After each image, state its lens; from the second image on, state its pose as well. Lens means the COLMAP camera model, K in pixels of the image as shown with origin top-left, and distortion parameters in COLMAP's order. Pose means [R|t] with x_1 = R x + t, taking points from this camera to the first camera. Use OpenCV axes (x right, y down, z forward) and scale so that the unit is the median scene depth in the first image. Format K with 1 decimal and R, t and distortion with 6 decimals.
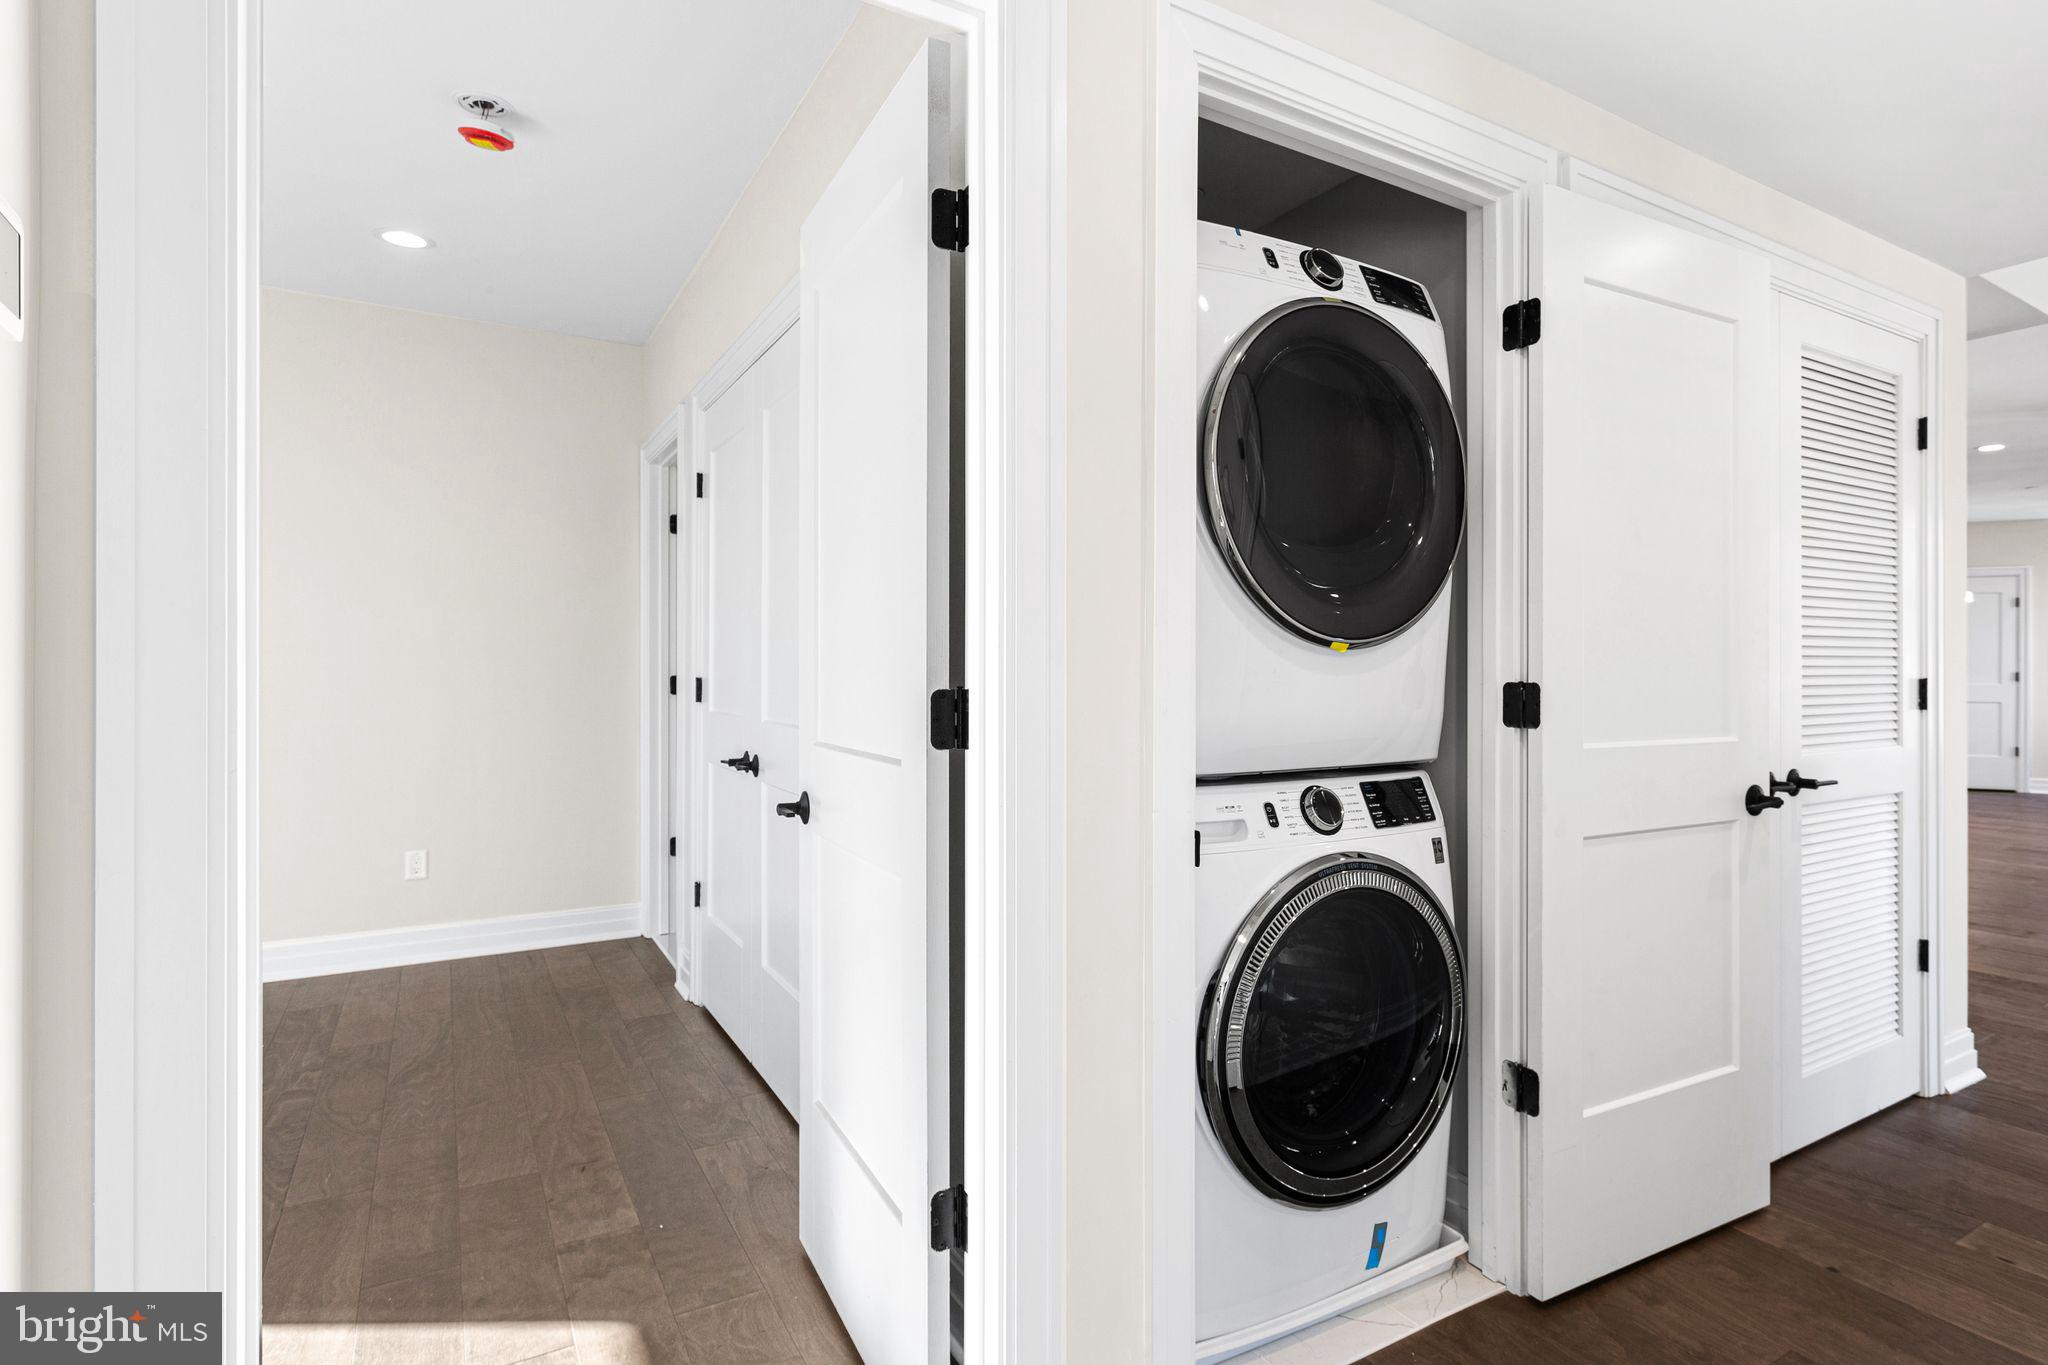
lens RADIAL K [[987.9, 0, 1038.9], [0, 987.9, 670.2], [0, 0, 1]] dist [0.007797, -0.000664]
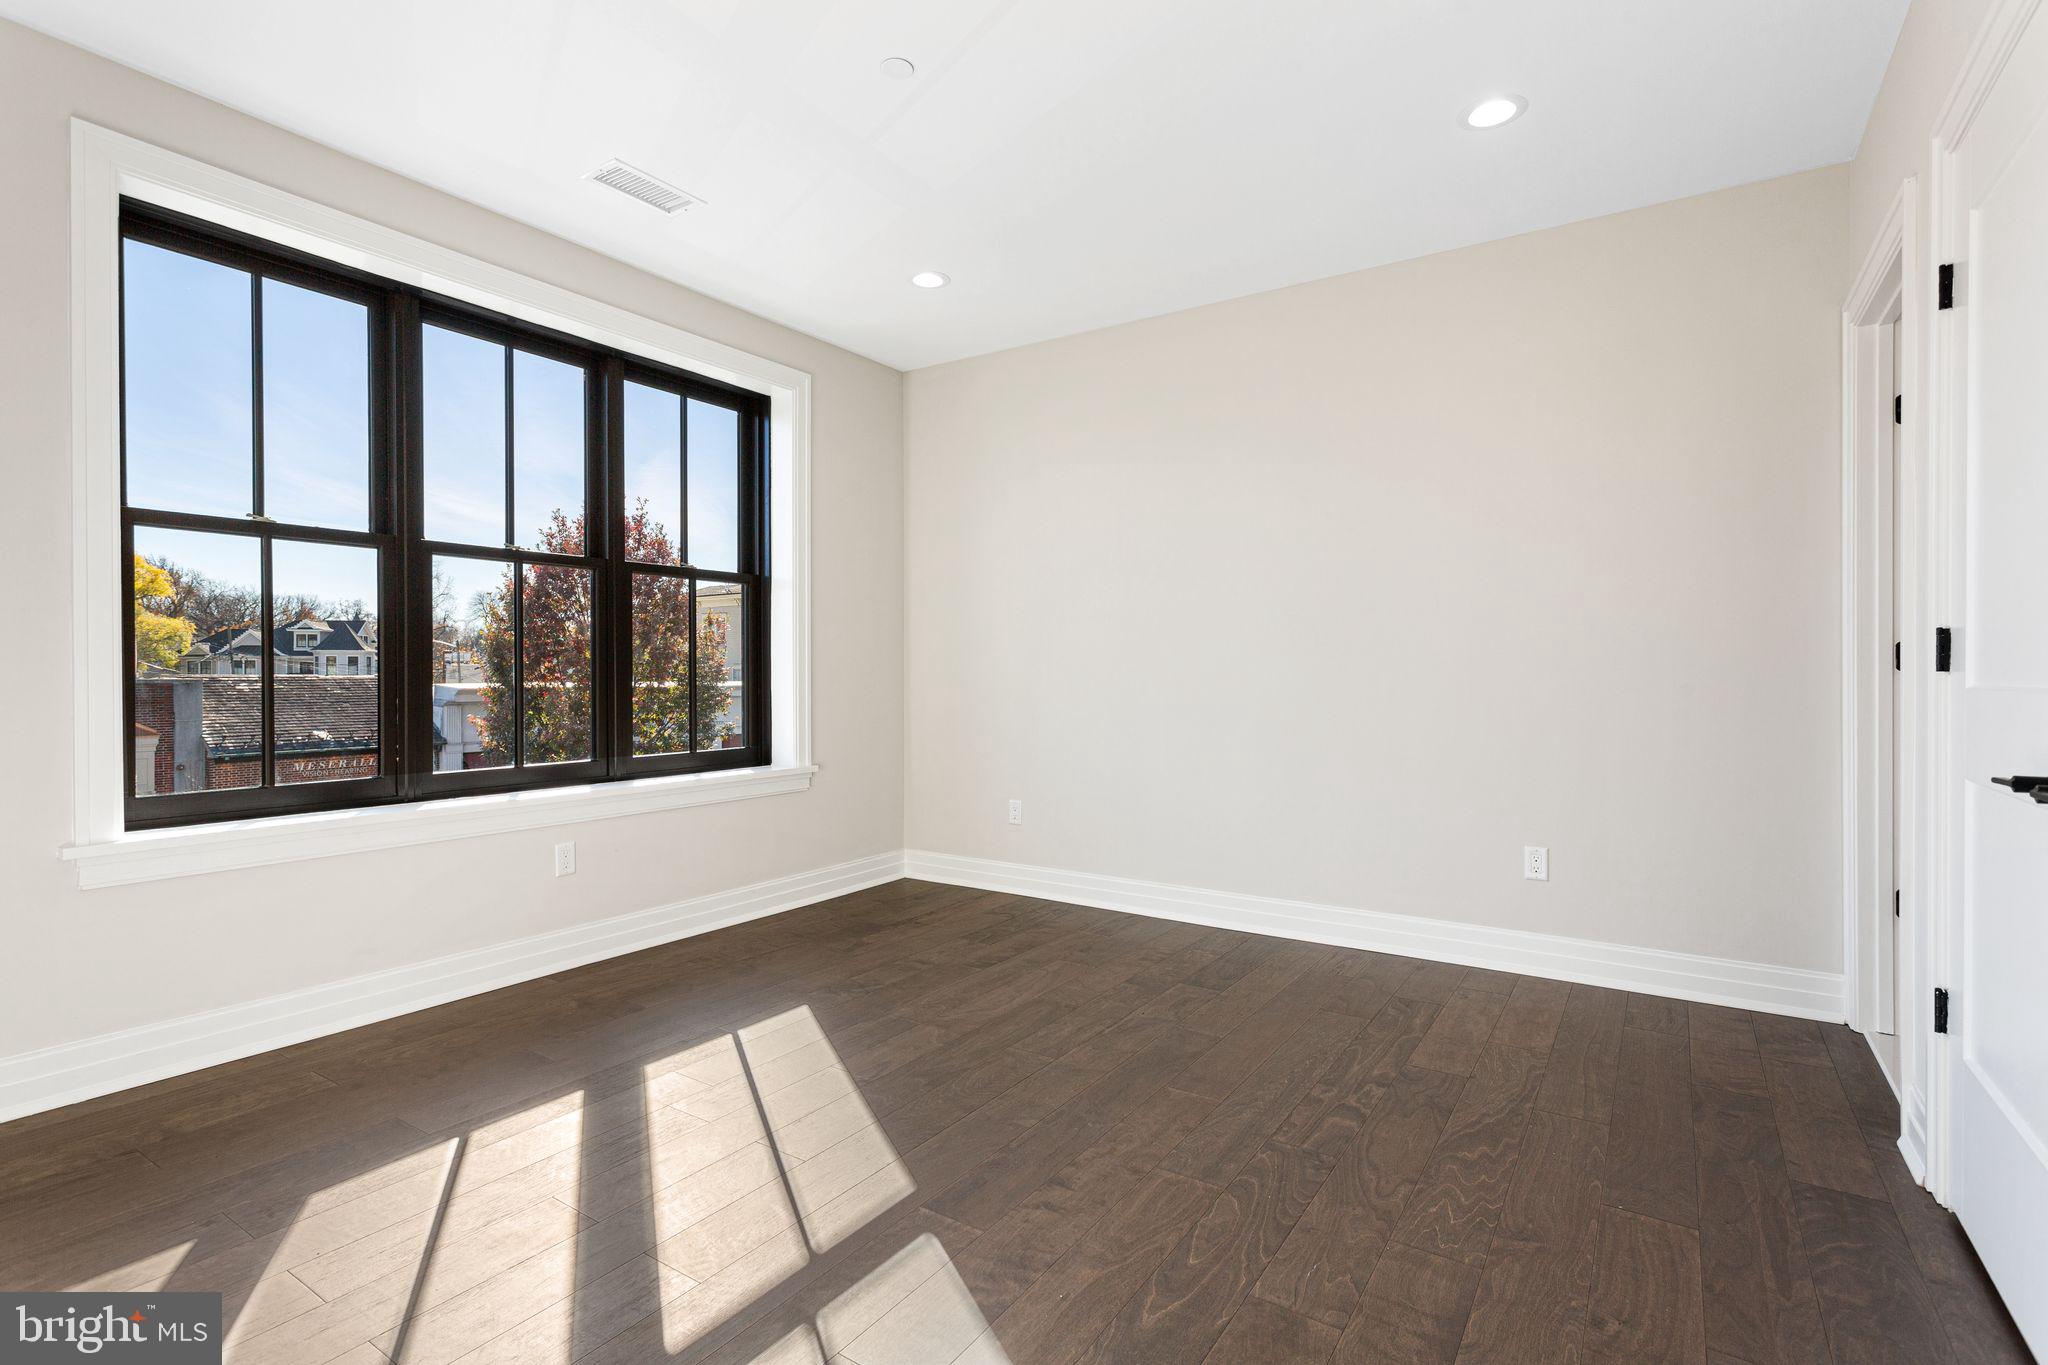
lens RADIAL K [[987.9, 0, 1038.9], [0, 987.9, 670.2], [0, 0, 1]] dist [0.007797, -0.000664]
pose [[0.468956, 0.001053, -0.883221, -0.082720], [0.006626, 0.999967, 0.004710, 0.025268], [0.883197, -0.008061, 0.468933, 0.271494]]
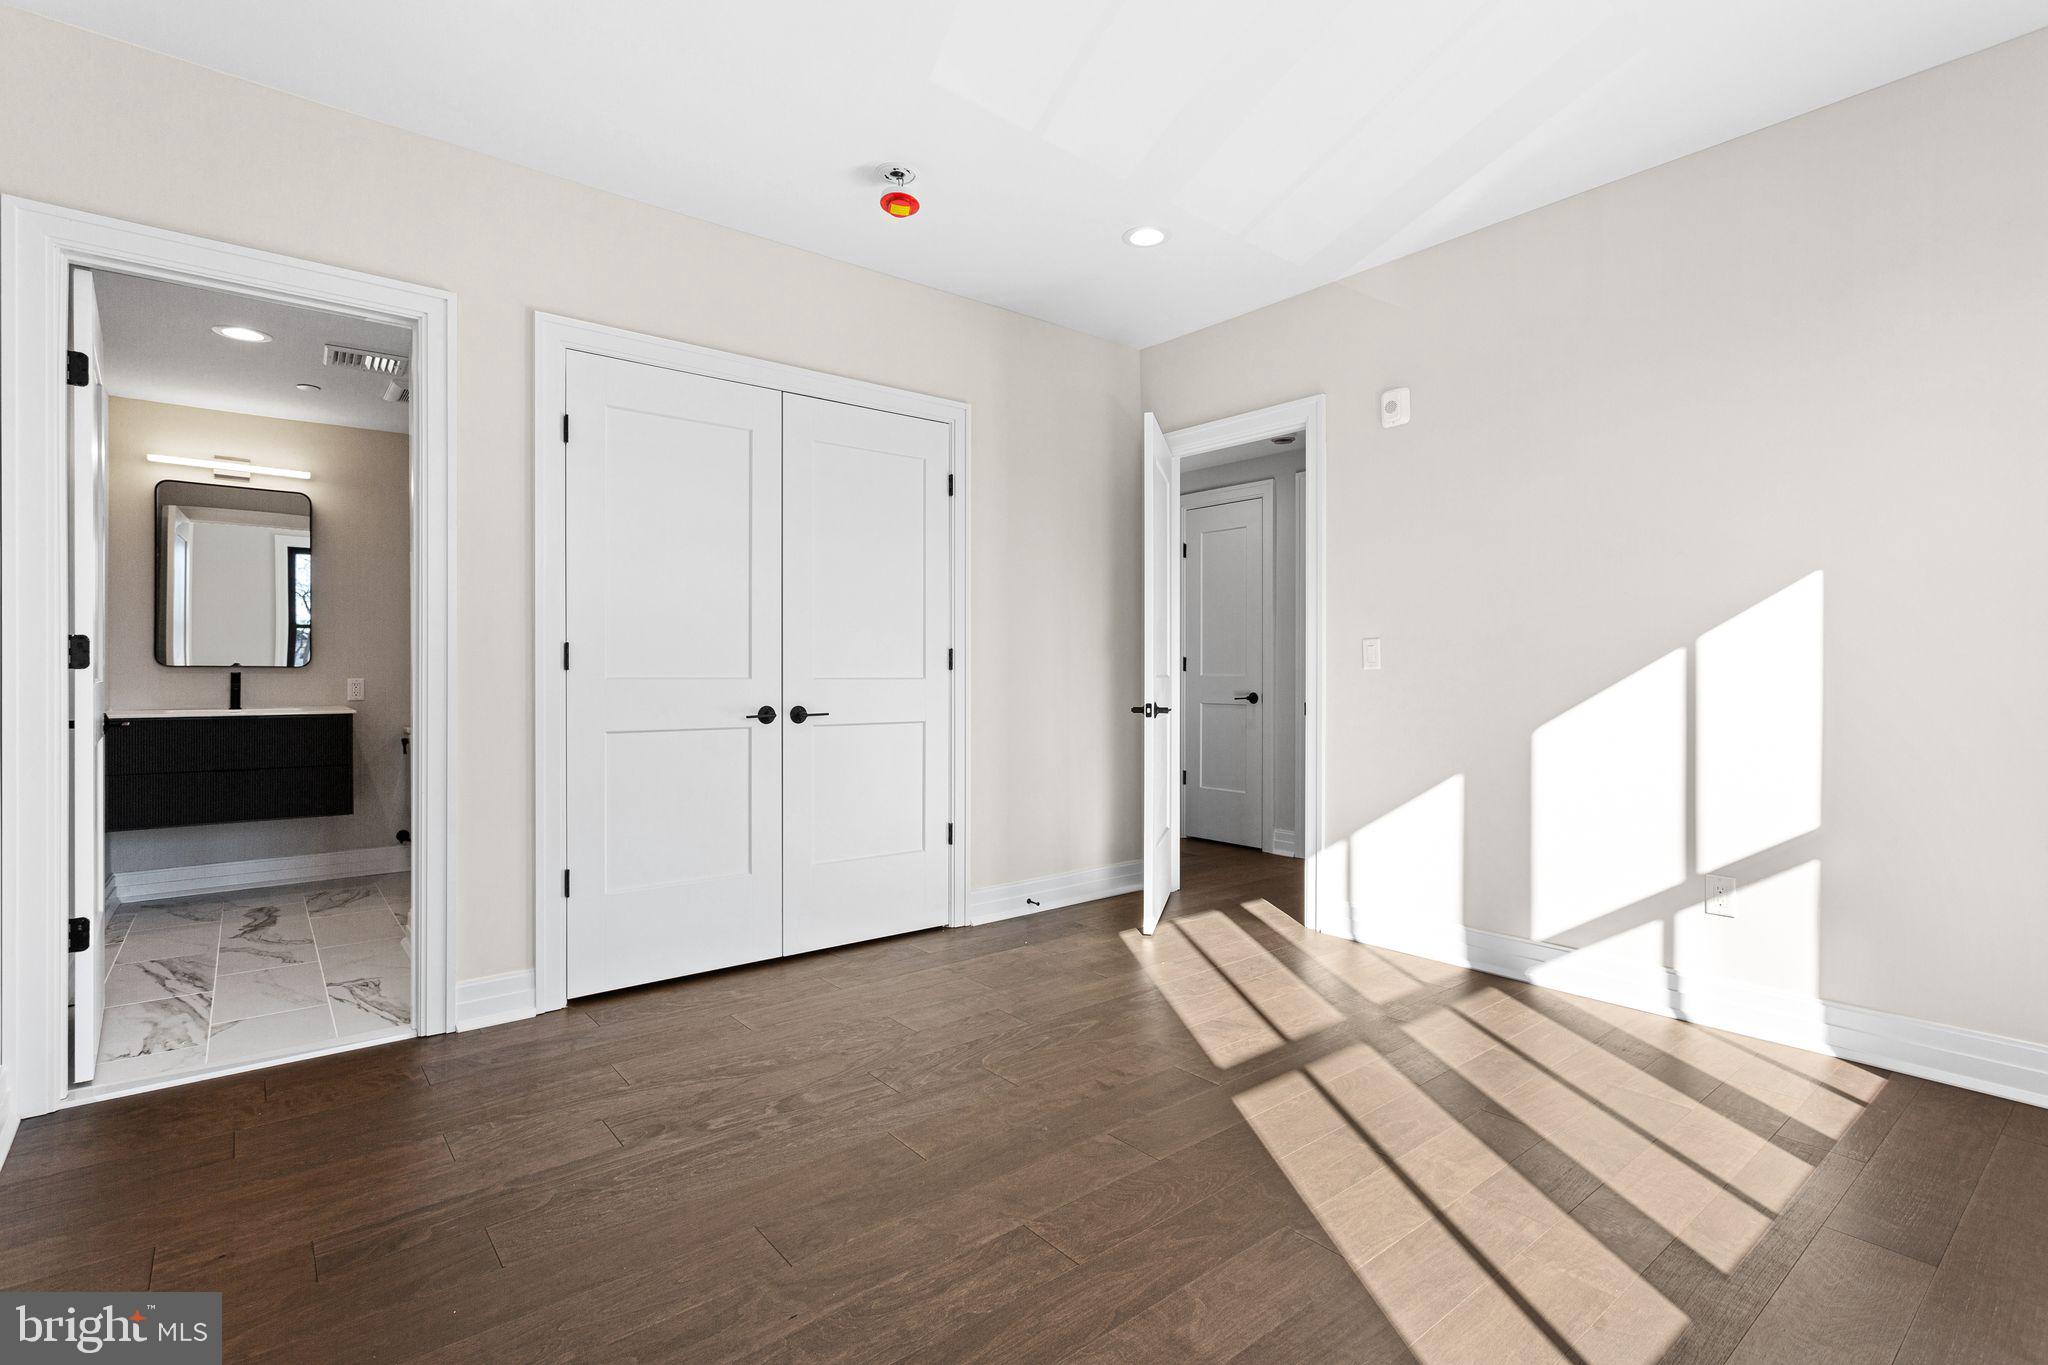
lens RADIAL K [[959.8, 0, 1024.8], [0, 959.8, 674.6], [0, 0, 1]] dist [0.000796, -0.000261]
pose [[-0.170816, -0.003269, 0.985298, -1.215490], [-0.005151, 0.999984, 0.002425, 0.033019], [-0.985290, -0.004661, -0.170830, 0.711708]]
